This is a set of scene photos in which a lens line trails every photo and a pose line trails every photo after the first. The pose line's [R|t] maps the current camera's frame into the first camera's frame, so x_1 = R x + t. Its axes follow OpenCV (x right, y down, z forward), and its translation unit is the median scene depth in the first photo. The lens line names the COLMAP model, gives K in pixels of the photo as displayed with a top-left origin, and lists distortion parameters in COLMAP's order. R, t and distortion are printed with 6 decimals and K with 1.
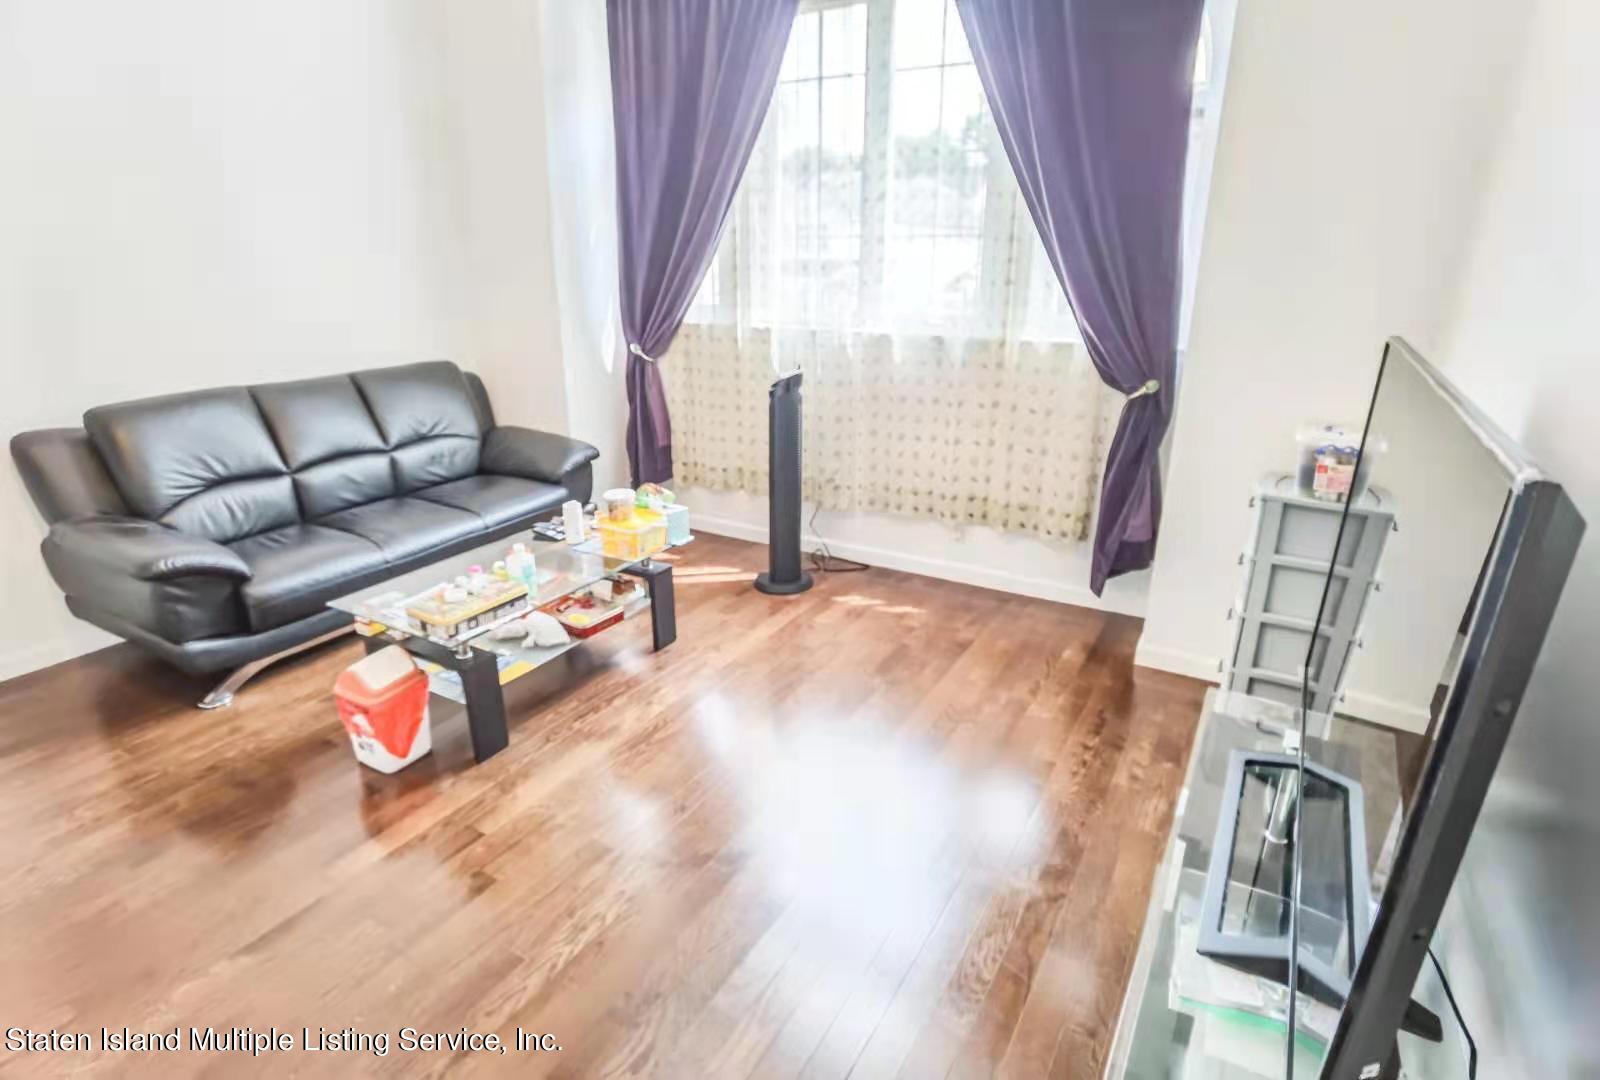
lens RADIAL K [[835.3, 0, 800.0], [0, 835.3, 540.0], [0, 0, 1]] dist [-0.041948, 0.000185]
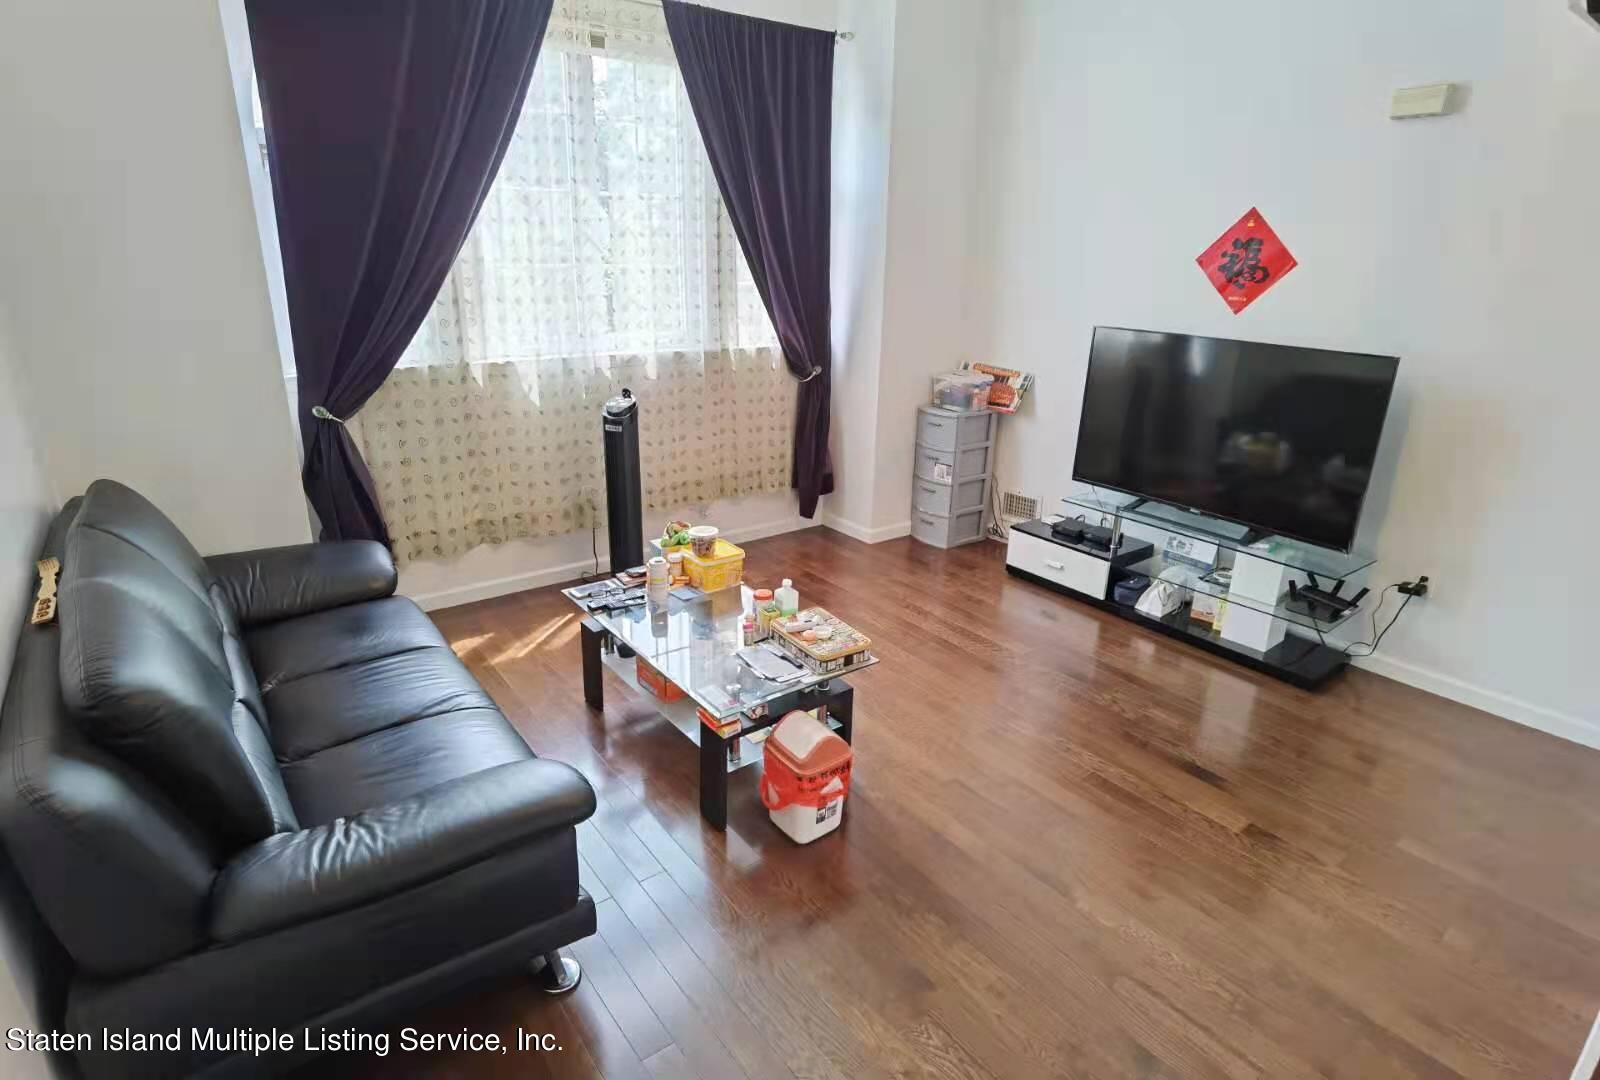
lens RADIAL K [[835.3, 0, 800.0], [0, 835.3, 540.0], [0, 0, 1]] dist [-0.041948, 0.000185]
pose [[0.374546, -0.280241, 0.883844, -0.861144], [0.288917, 0.941048, 0.175945, -0.145004], [-0.881046, 0.189458, 0.433432, 0.364684]]
